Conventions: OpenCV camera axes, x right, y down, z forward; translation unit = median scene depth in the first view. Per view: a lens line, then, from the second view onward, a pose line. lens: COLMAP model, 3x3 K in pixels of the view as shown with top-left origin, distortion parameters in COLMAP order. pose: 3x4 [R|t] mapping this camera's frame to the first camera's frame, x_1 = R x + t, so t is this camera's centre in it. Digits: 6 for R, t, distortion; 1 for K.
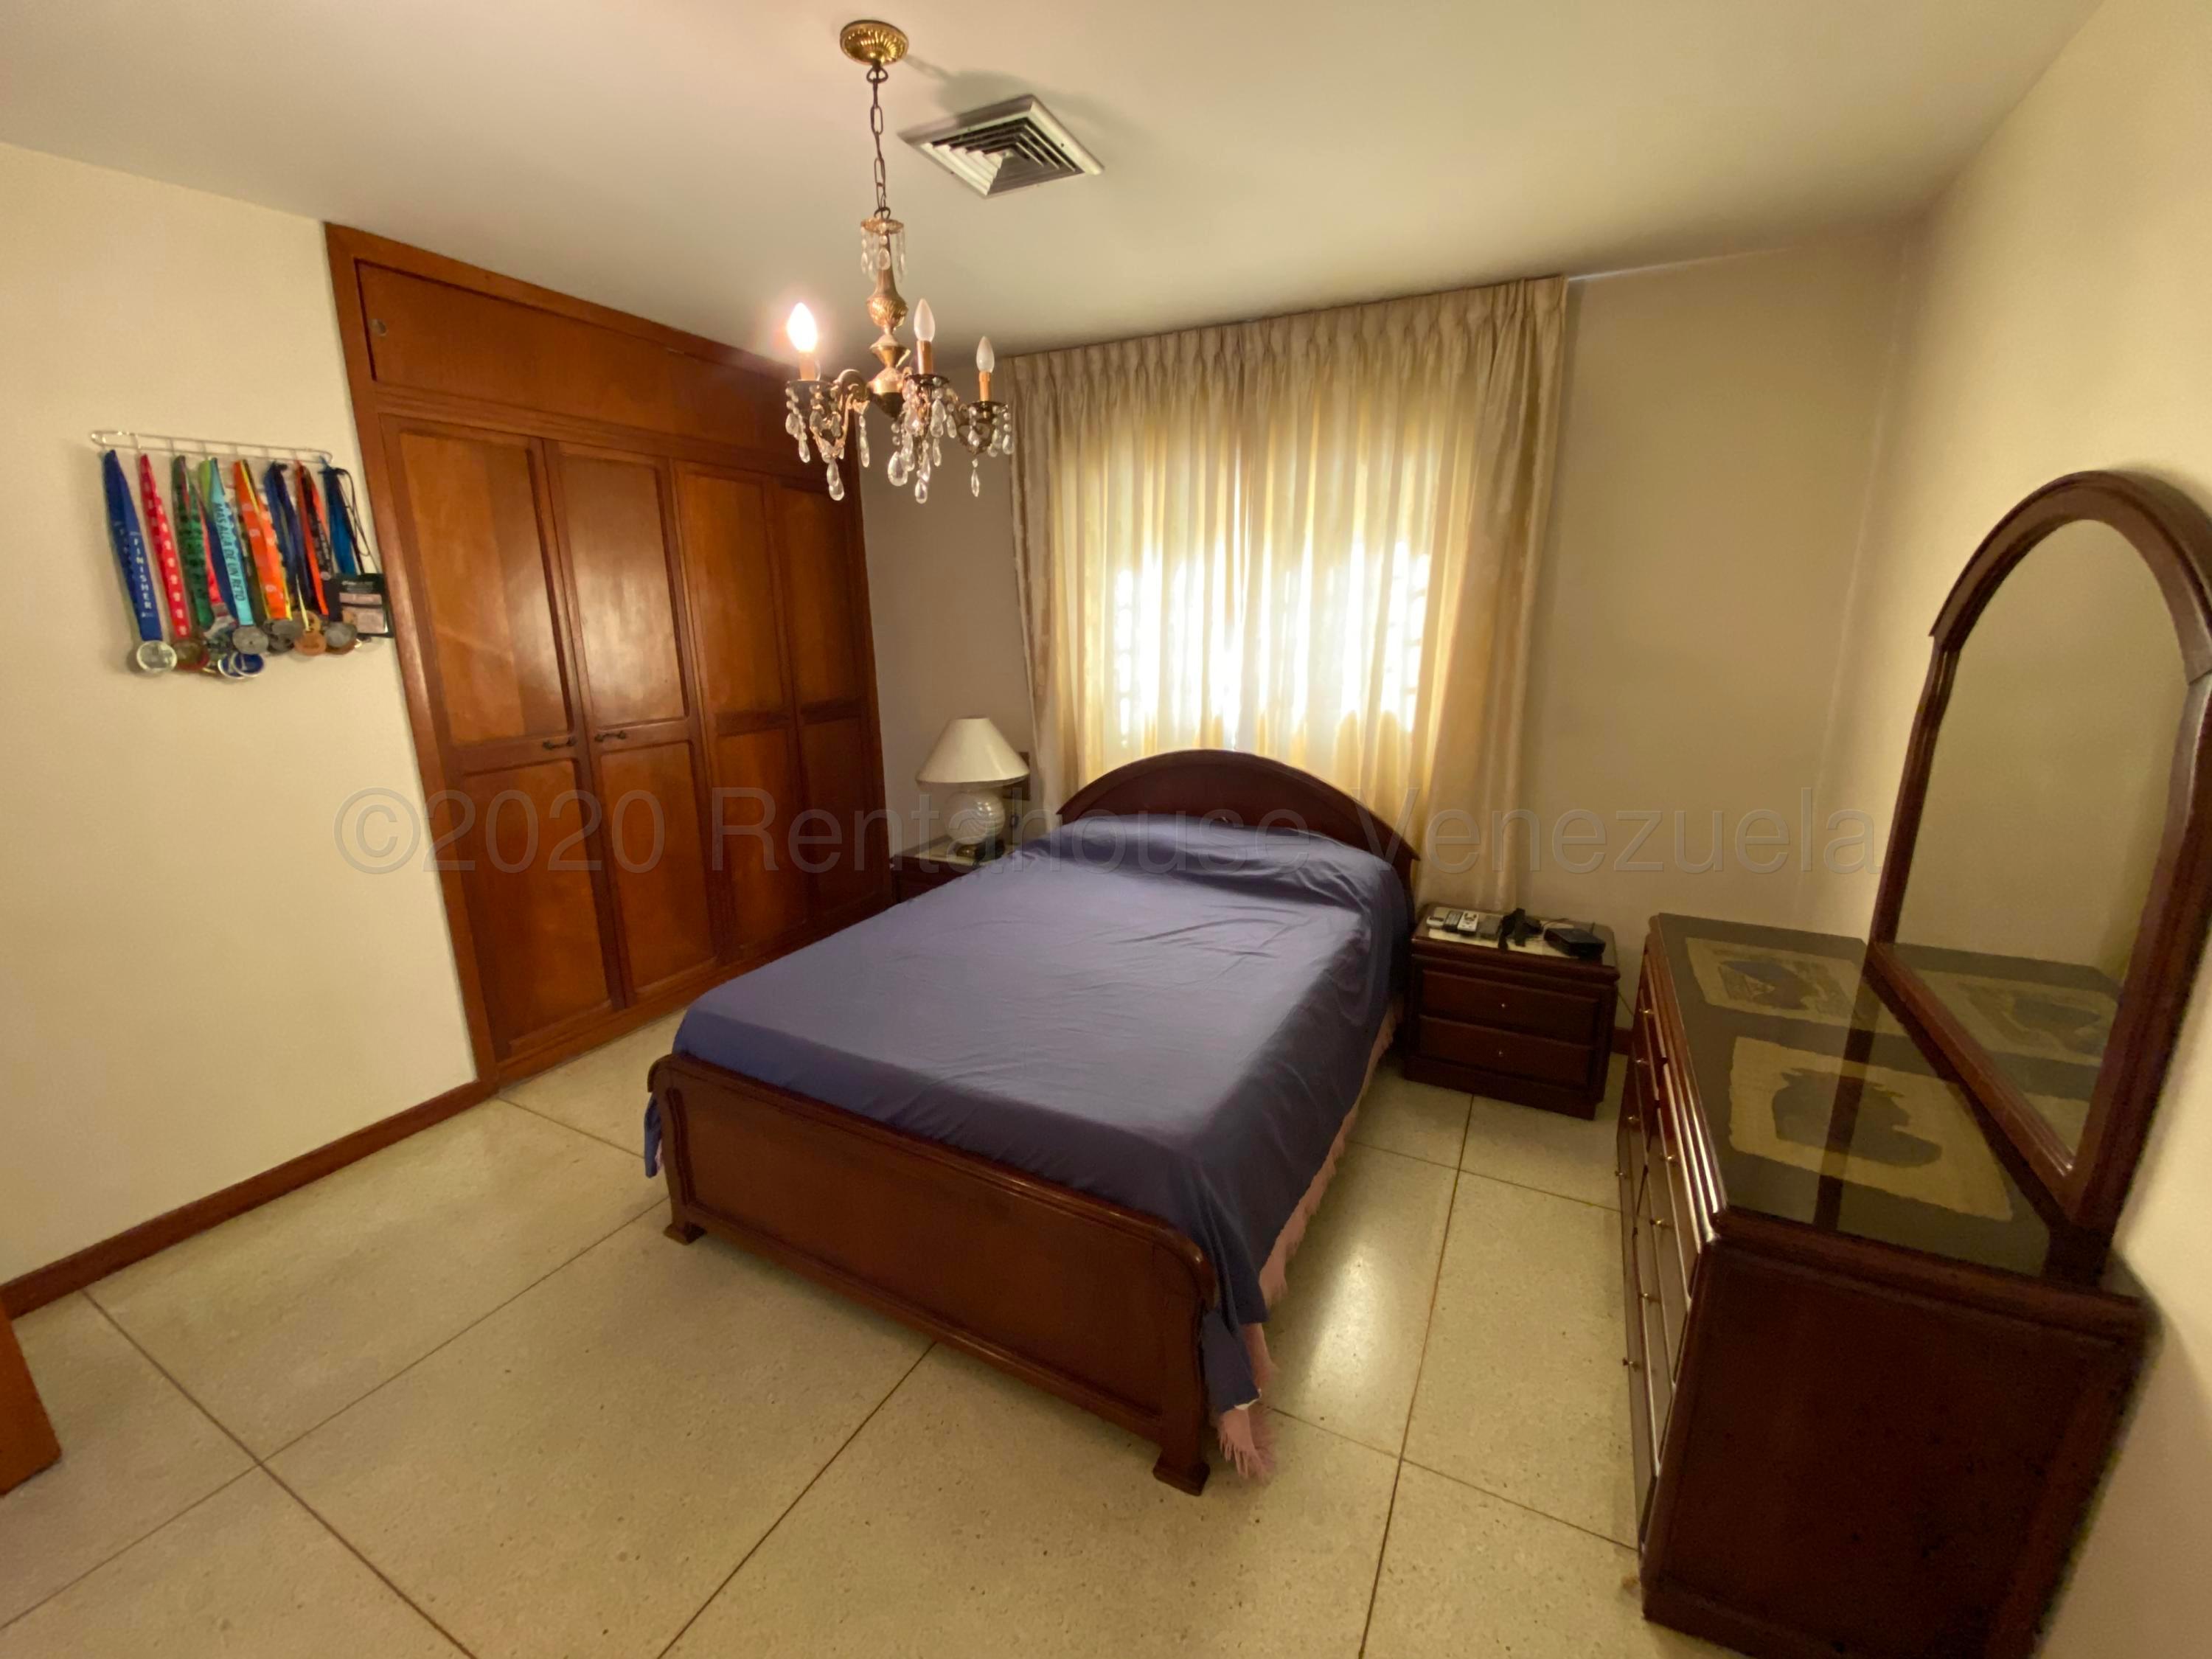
lens RADIAL K [[889.4, 0, 1106.2], [0, 889.4, 826.6], [0, 0, 1]] dist [0.035587, -0.027446]
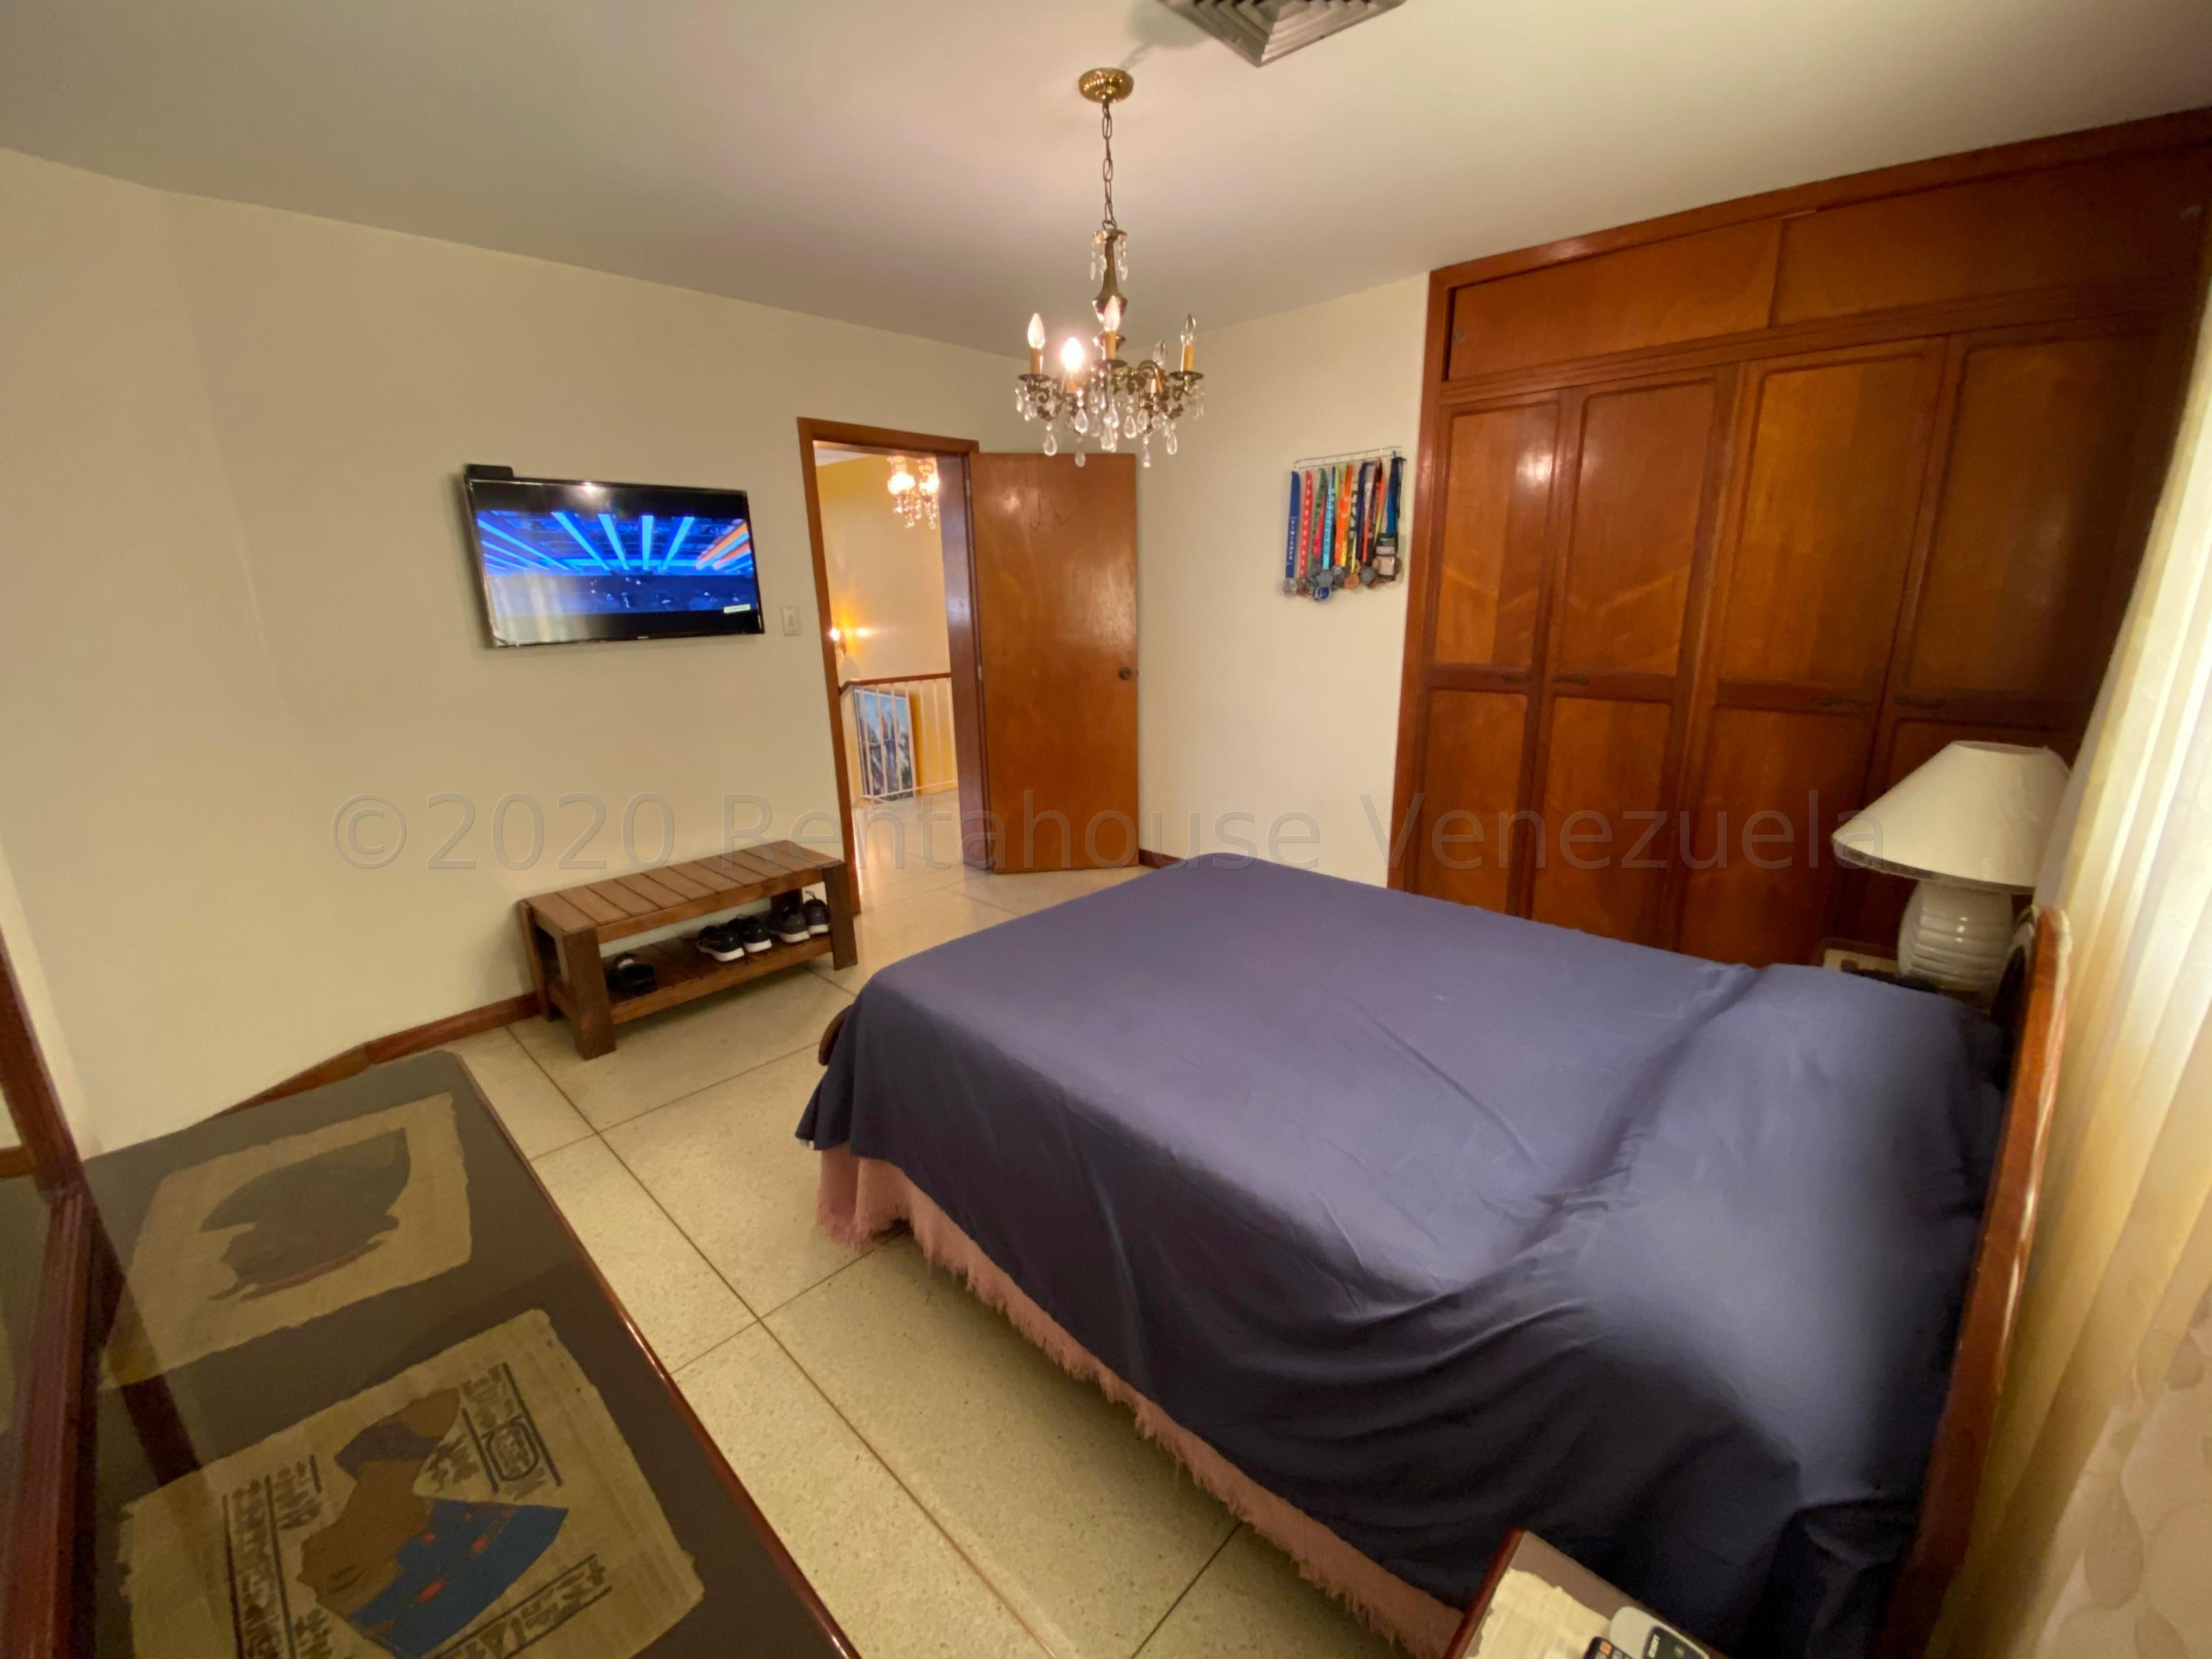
lens RADIAL K [[889.4, 0, 1106.2], [0, 889.4, 826.6], [0, 0, 1]] dist [0.035587, -0.027446]
pose [[-0.289921, 0.264630, -0.919737, 0.787259], [-0.208596, 0.920436, 0.330585, -0.240747], [0.934041, 0.287697, -0.211653, 1.075930]]
